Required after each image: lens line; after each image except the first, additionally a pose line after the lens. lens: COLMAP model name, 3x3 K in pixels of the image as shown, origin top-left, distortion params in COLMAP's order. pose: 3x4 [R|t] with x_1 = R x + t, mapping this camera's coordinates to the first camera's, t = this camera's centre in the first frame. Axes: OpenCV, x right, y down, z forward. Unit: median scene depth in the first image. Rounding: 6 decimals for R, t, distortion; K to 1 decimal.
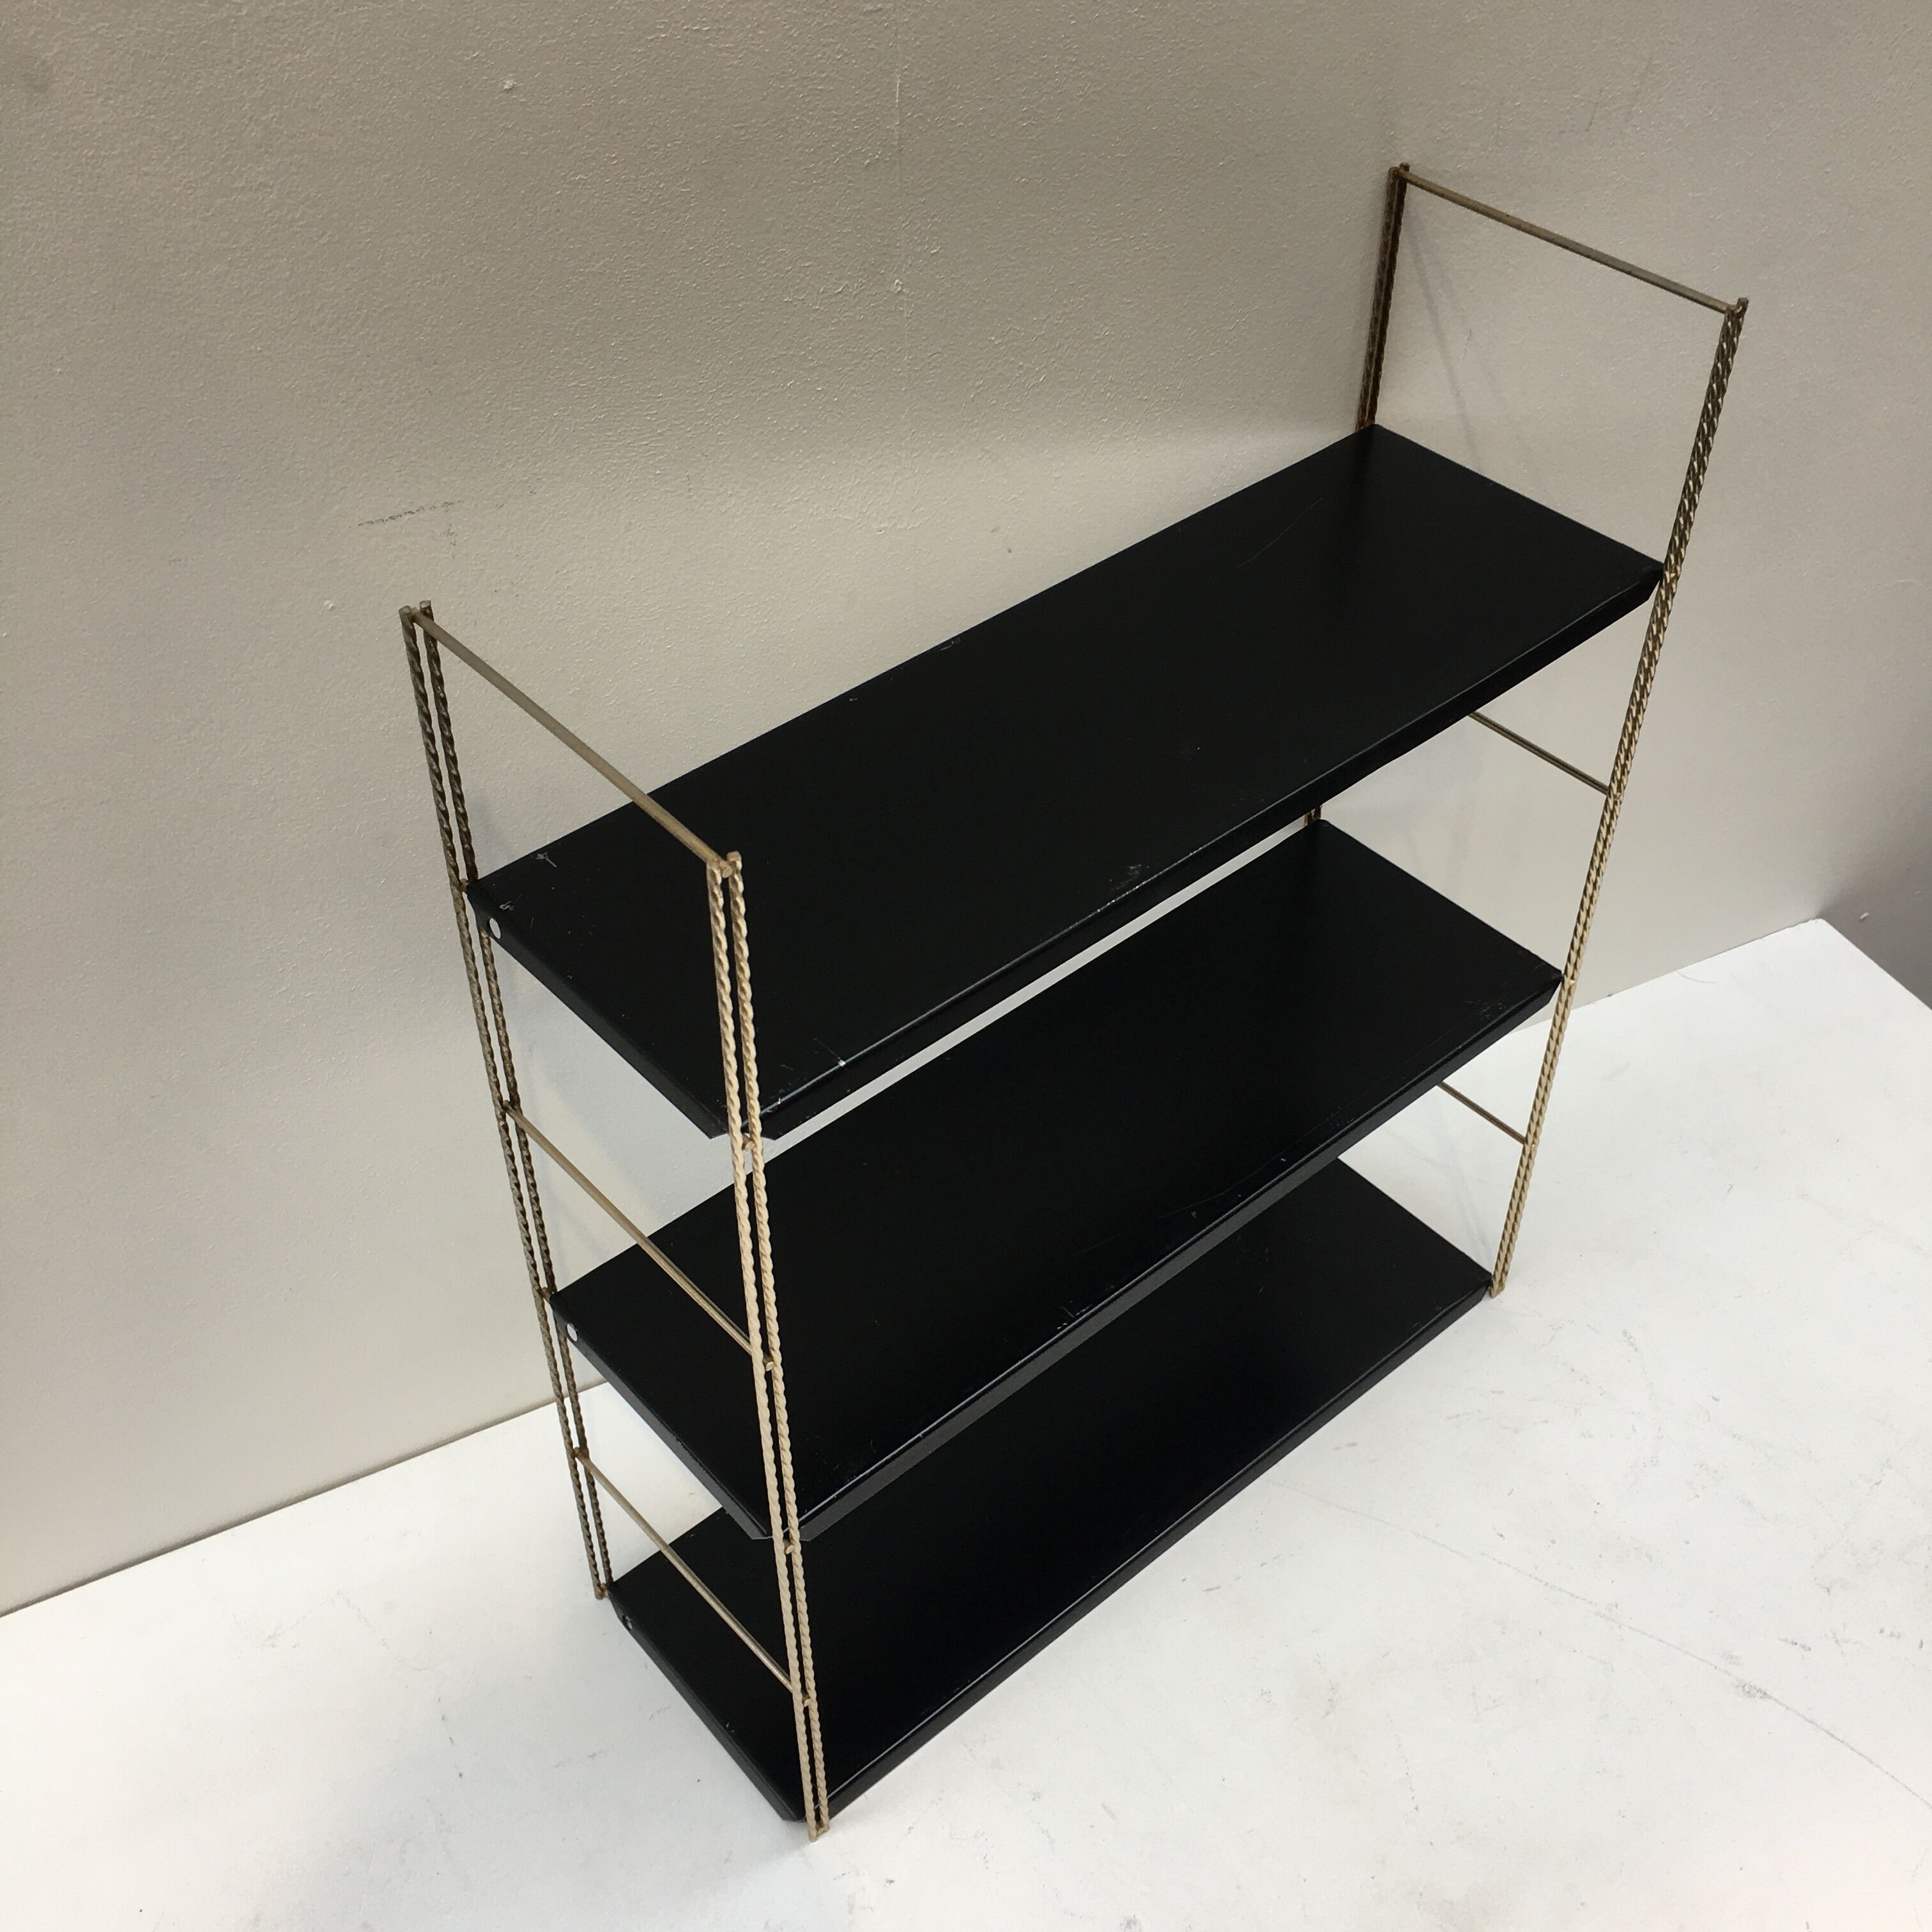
lens RADIAL K [[2198.9, 0, 966.0], [0, 2198.9, 966.0], [0, 0, 1]] dist [0.075797, -0.113765]
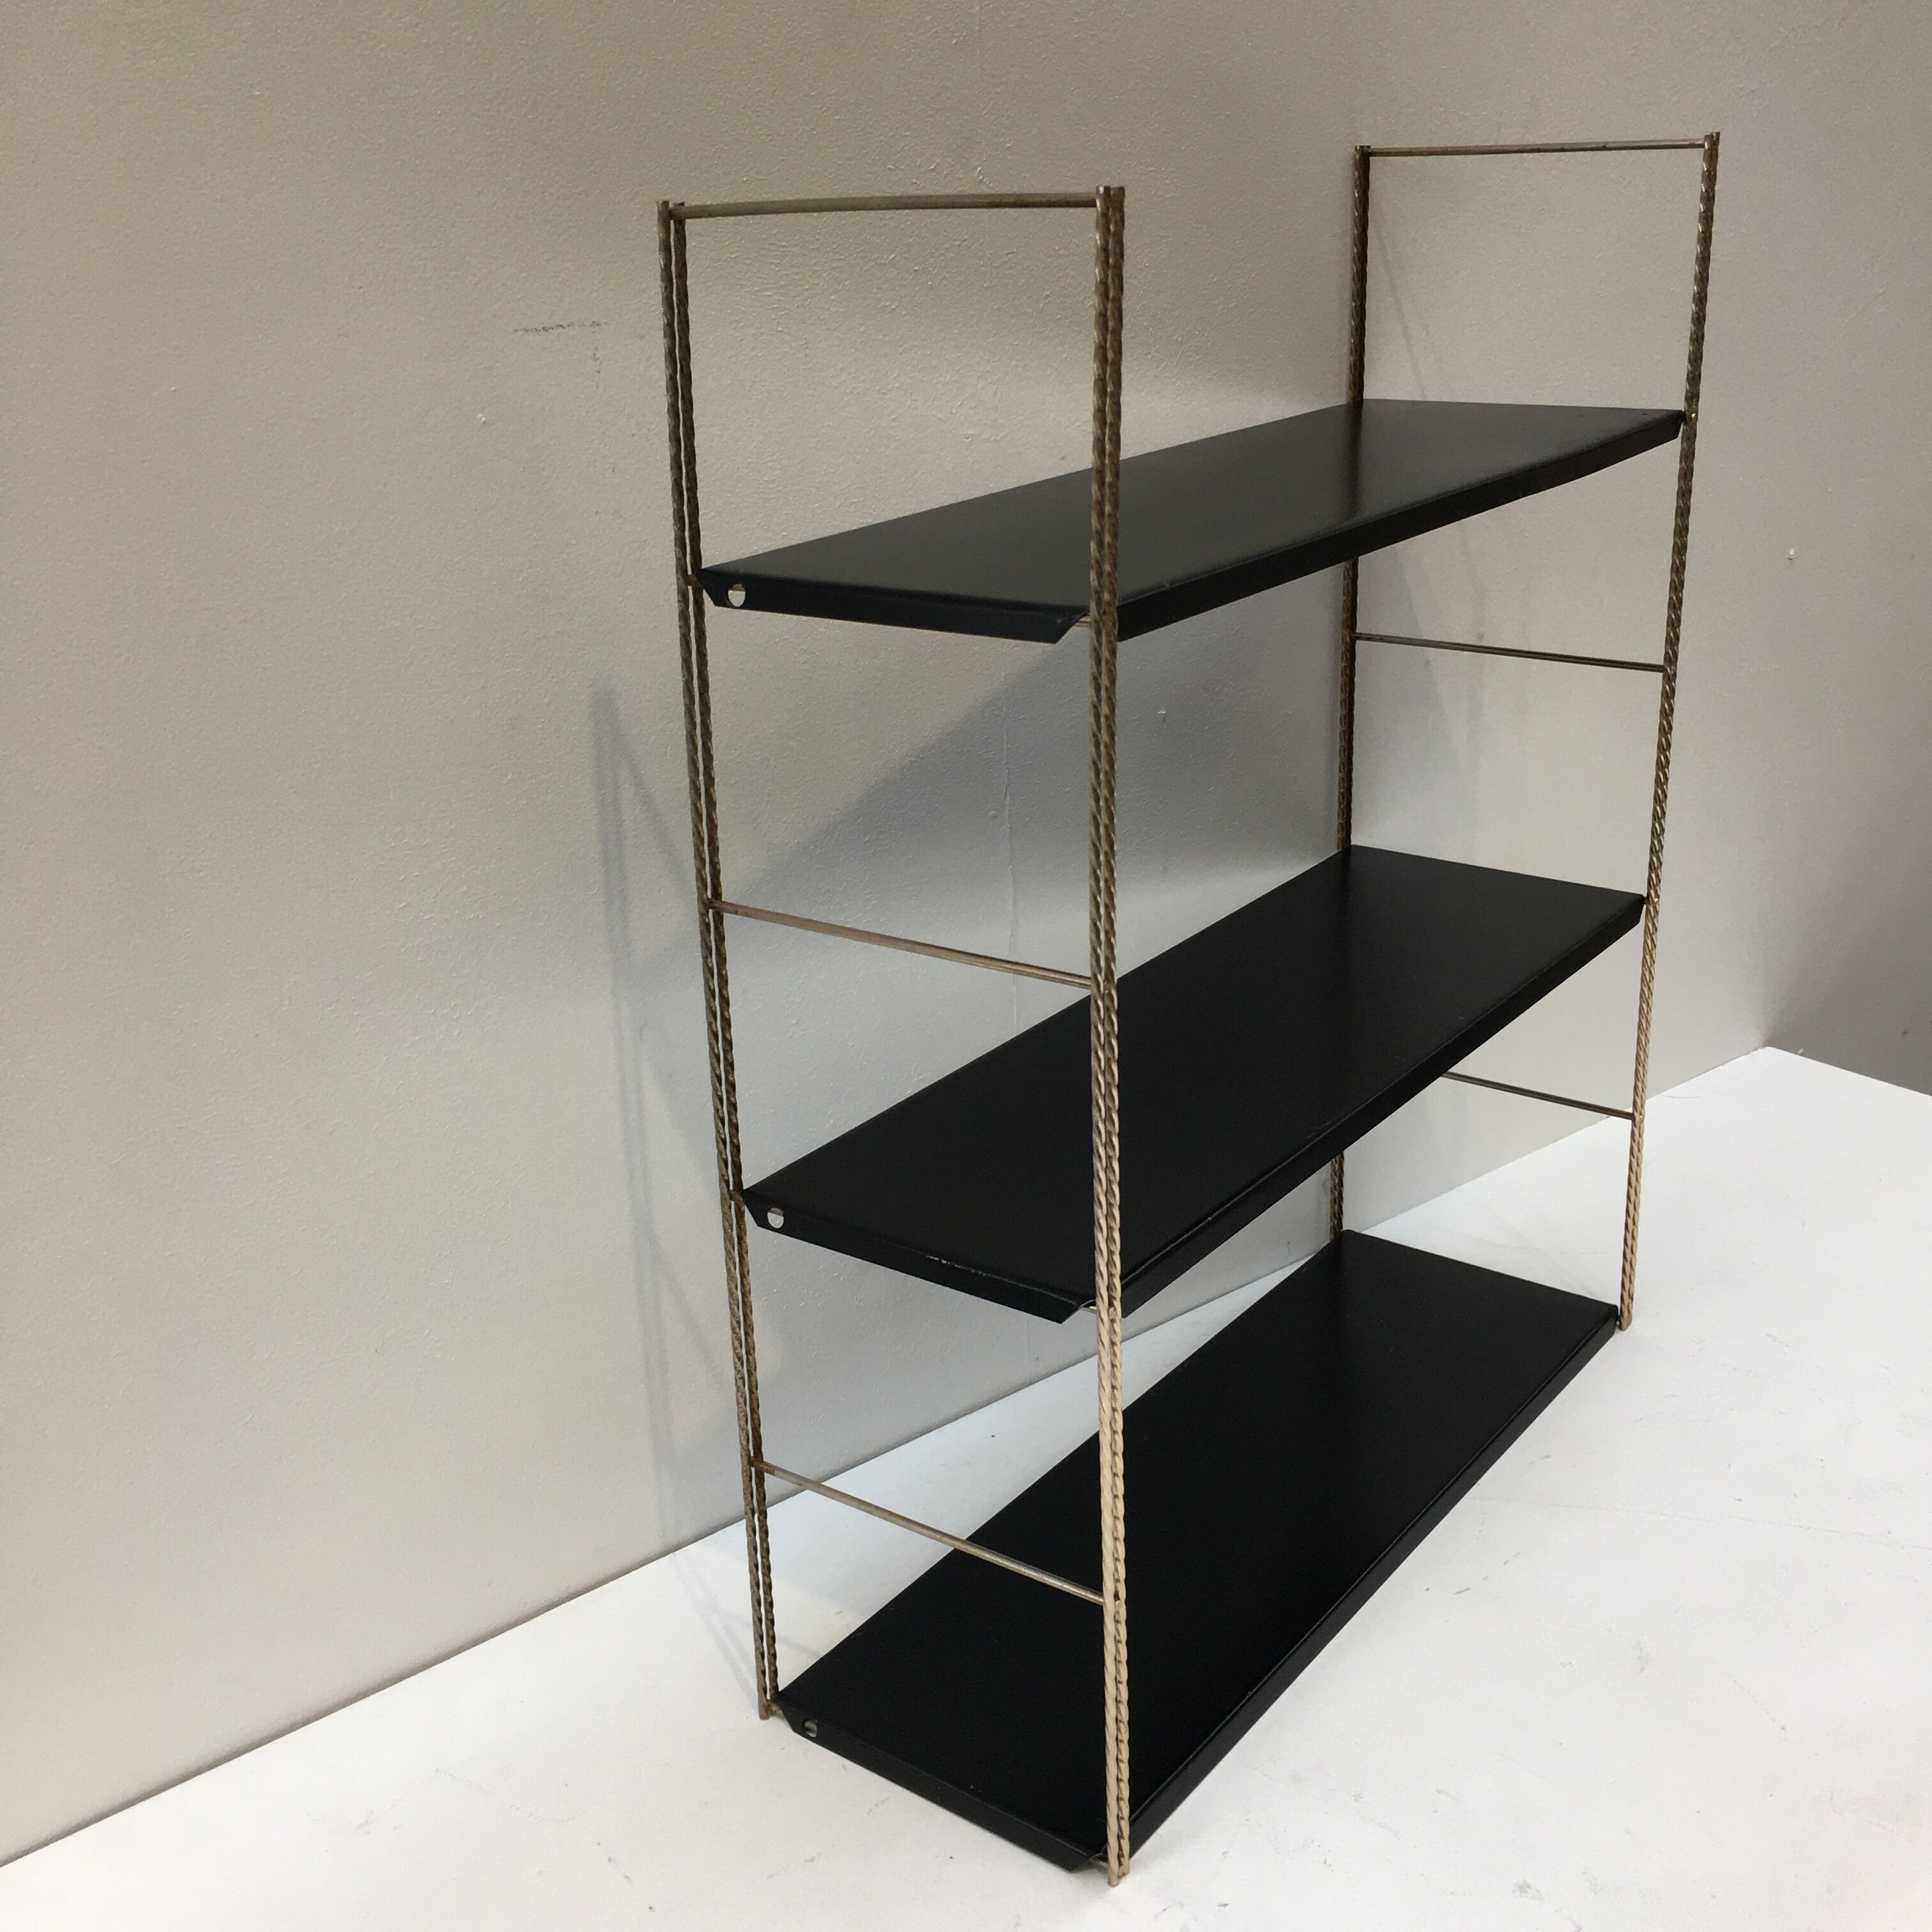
lens RADIAL K [[2198.9, 0, 966.0], [0, 2198.9, 966.0], [0, 0, 1]] dist [0.075797, -0.113765]
pose [[0.977452, -0.101595, 0.185113, -0.238411], [0.164835, 0.915023, -0.368188, 0.380372], [-0.131976, 0.390399, 0.911137, 0.147103]]
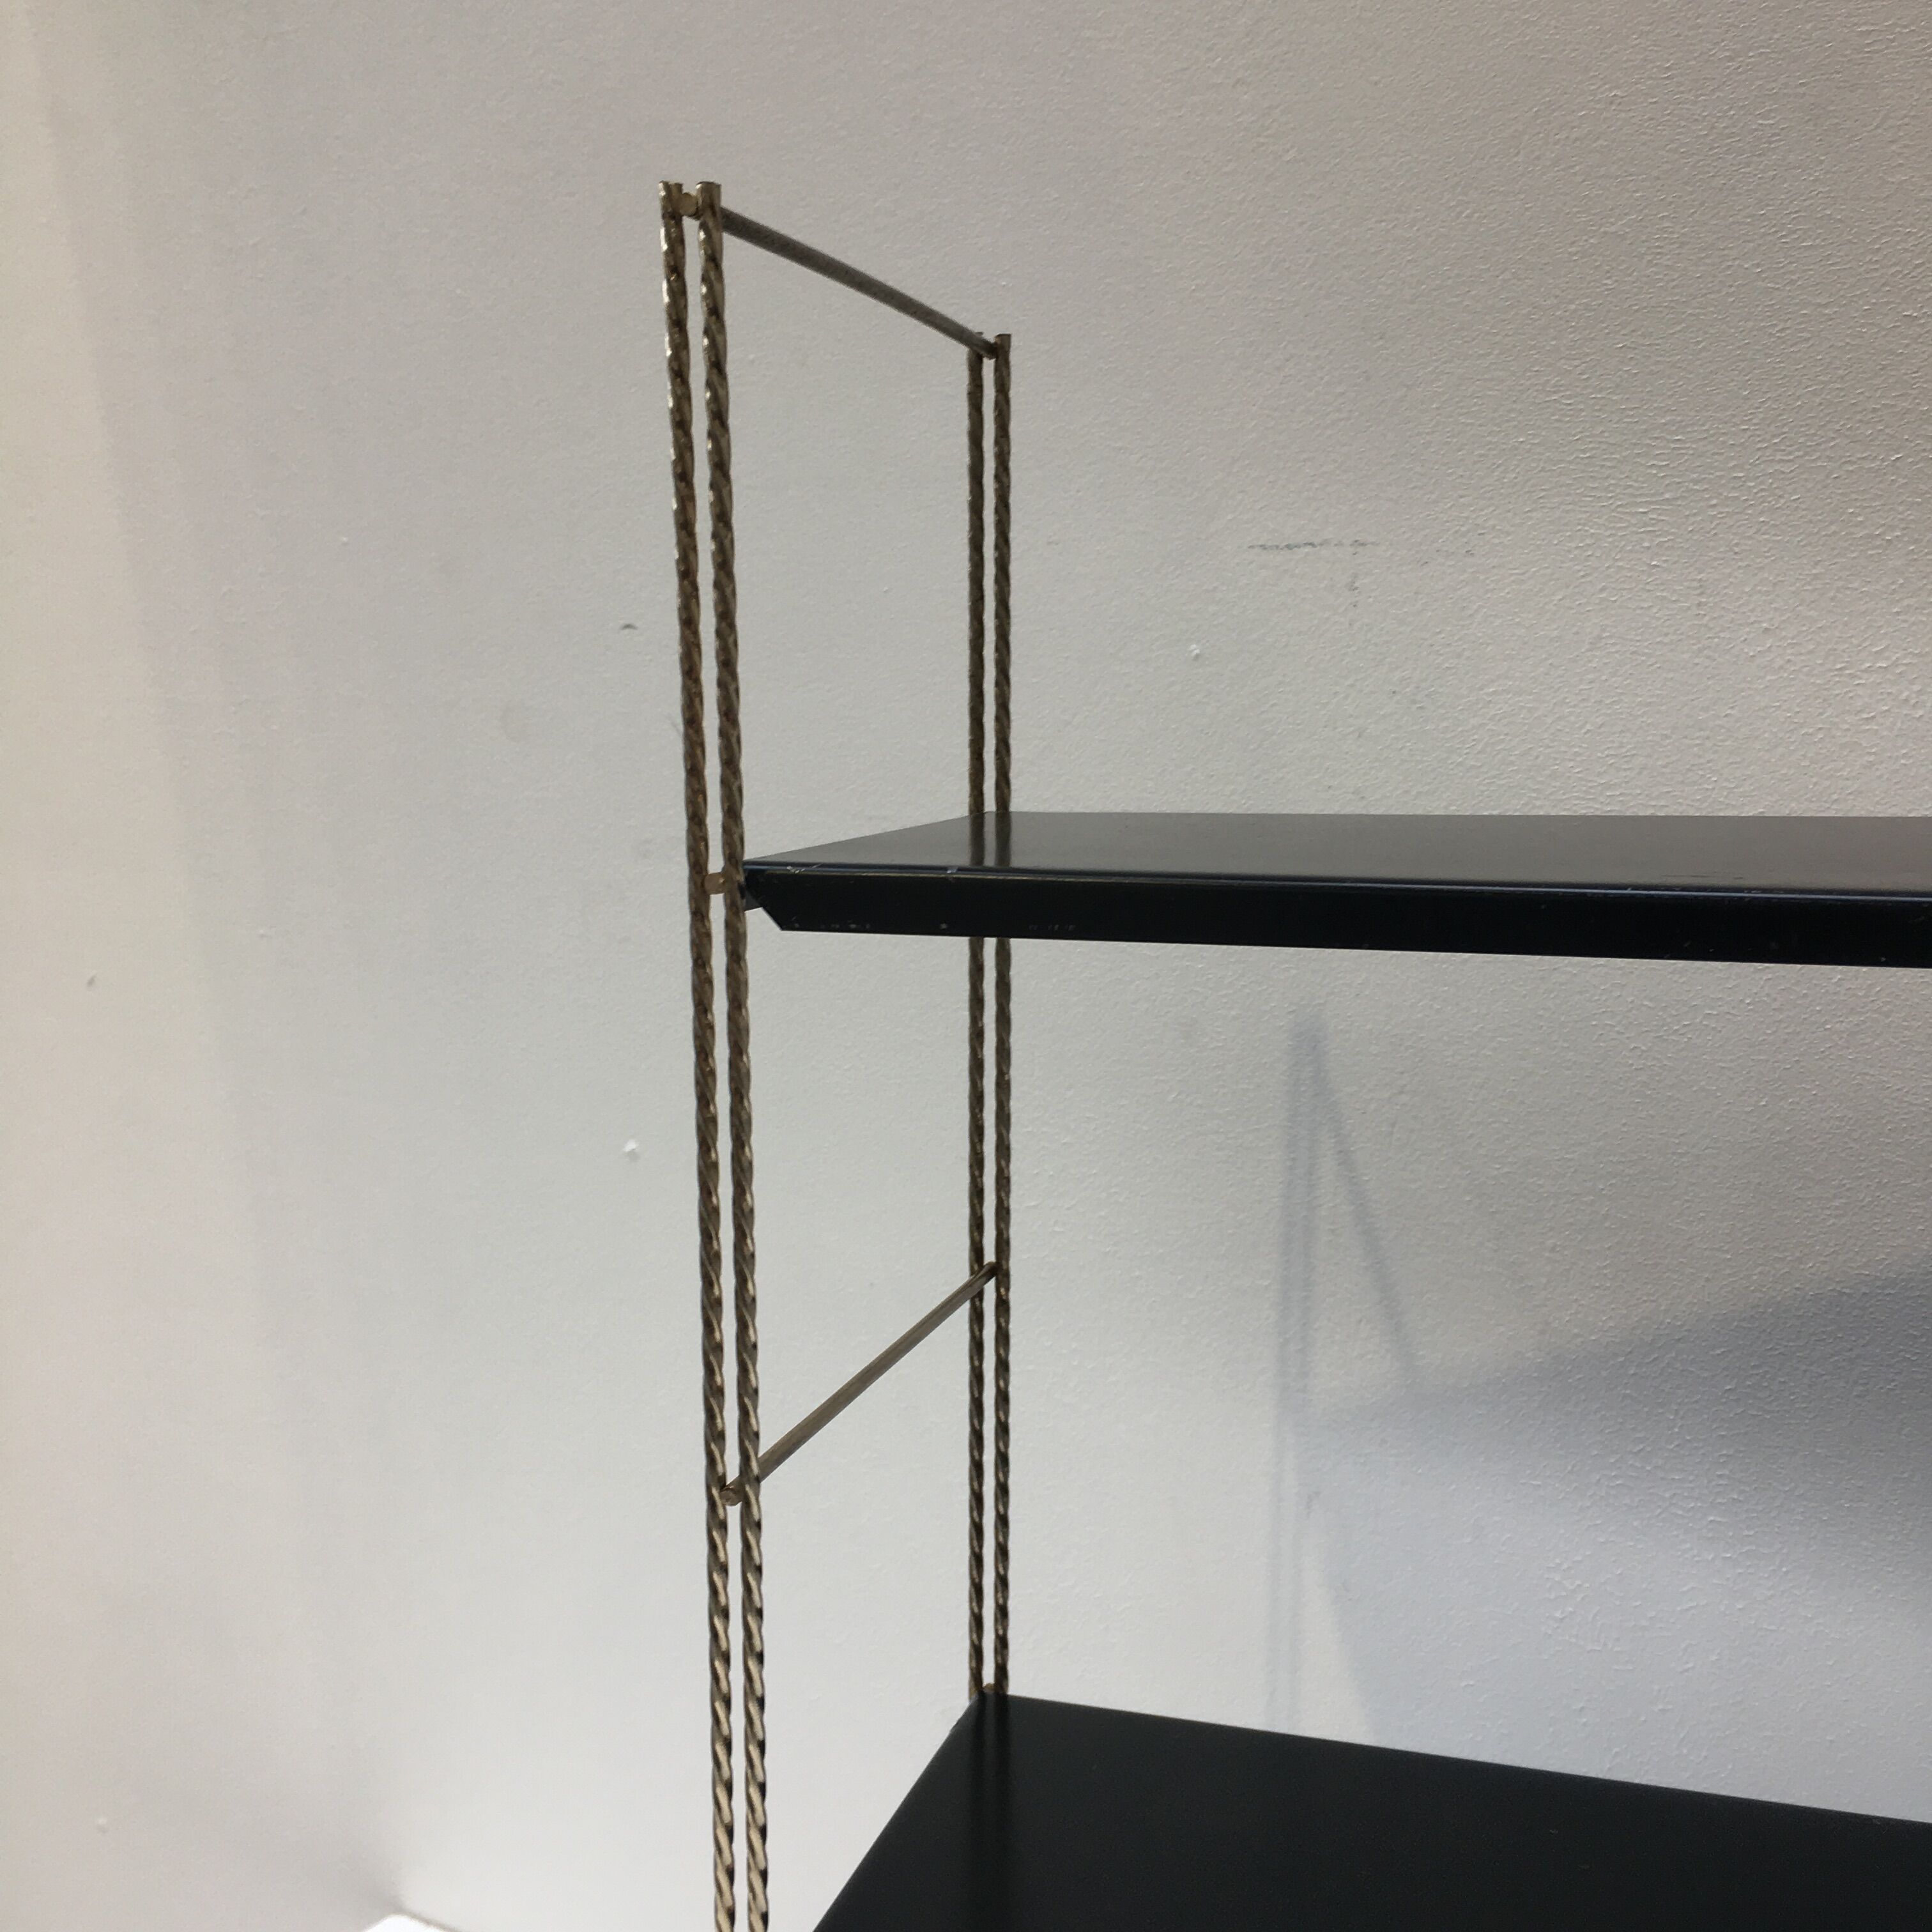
lens RADIAL K [[2198.9, 0, 966.0], [0, 2198.9, 966.0], [0, 0, 1]] dist [0.075797, -0.113765]
pose [[0.530171, 0.118705, -0.839541, 0.288178], [-0.578613, 0.774418, -0.255898, 0.144928], [0.619779, 0.621438, 0.479258, 0.538875]]
